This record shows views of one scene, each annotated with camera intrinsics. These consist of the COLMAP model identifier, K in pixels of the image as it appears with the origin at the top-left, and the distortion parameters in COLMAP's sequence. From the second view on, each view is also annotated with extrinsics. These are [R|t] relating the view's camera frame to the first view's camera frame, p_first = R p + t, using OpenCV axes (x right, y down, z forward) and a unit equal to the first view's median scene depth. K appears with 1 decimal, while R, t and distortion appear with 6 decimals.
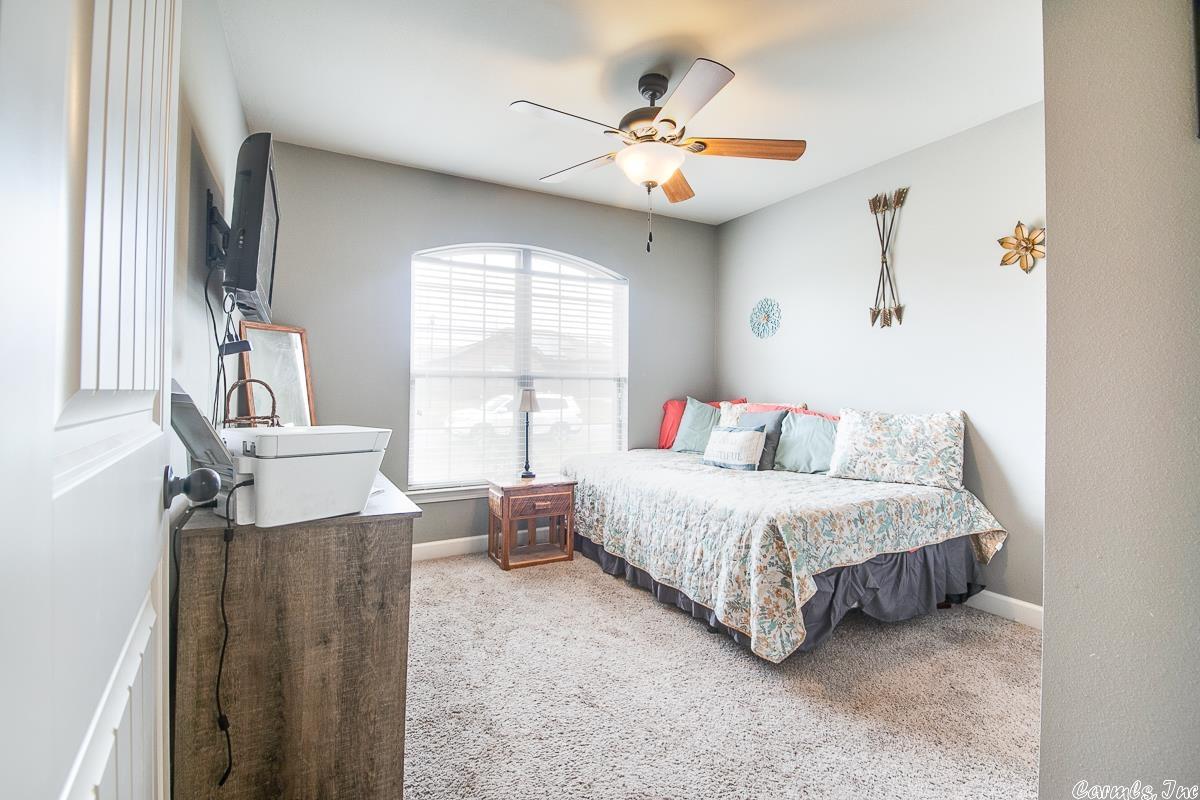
lens RADIAL K [[536.1, 0, 598.7], [0, 536.1, 391.2], [0, 0, 1]] dist [0.014243, -0.002064]
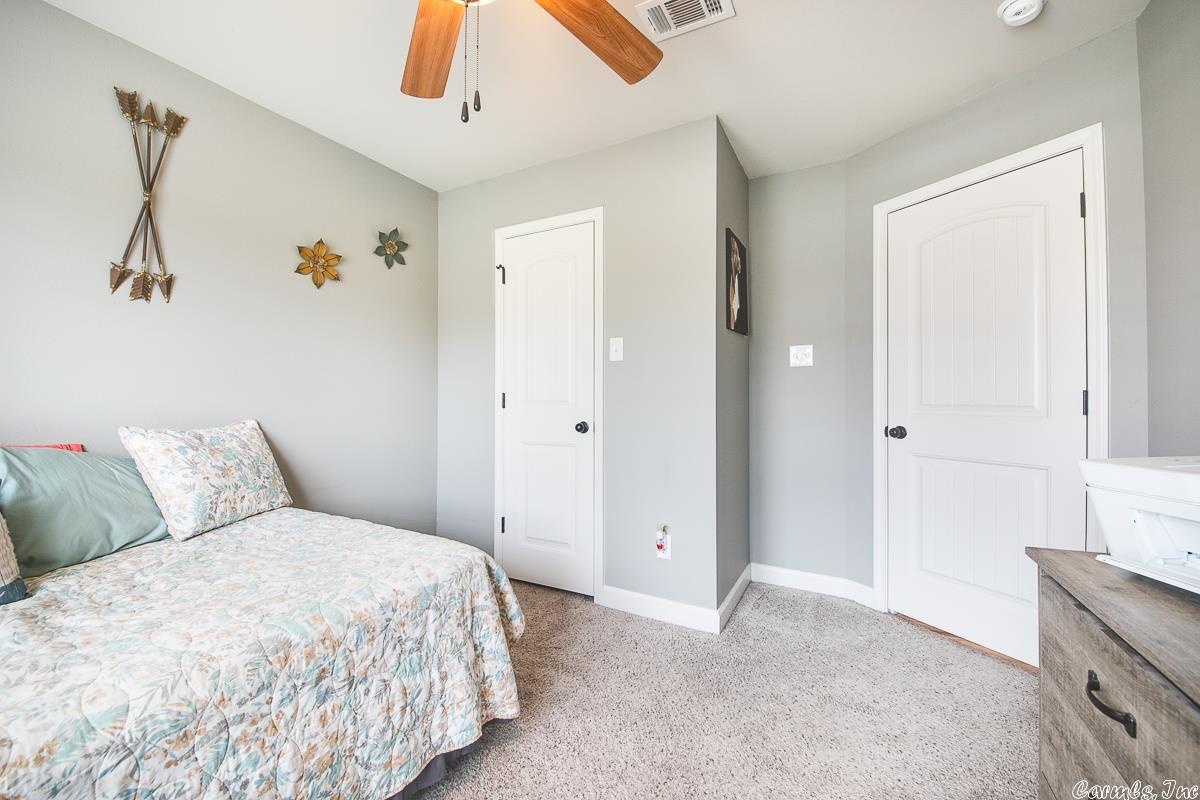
lens RADIAL K [[479.6, 0, 598.7], [0, 479.6, 391.4], [0, 0, 1]] dist [-0.007508, -0.005638]
pose [[-0.544236, 0.003709, 0.838924, -0.258439], [-0.007429, 0.999930, -0.009240, -0.006243], [-0.838899, -0.011261, -0.544170, 0.854163]]
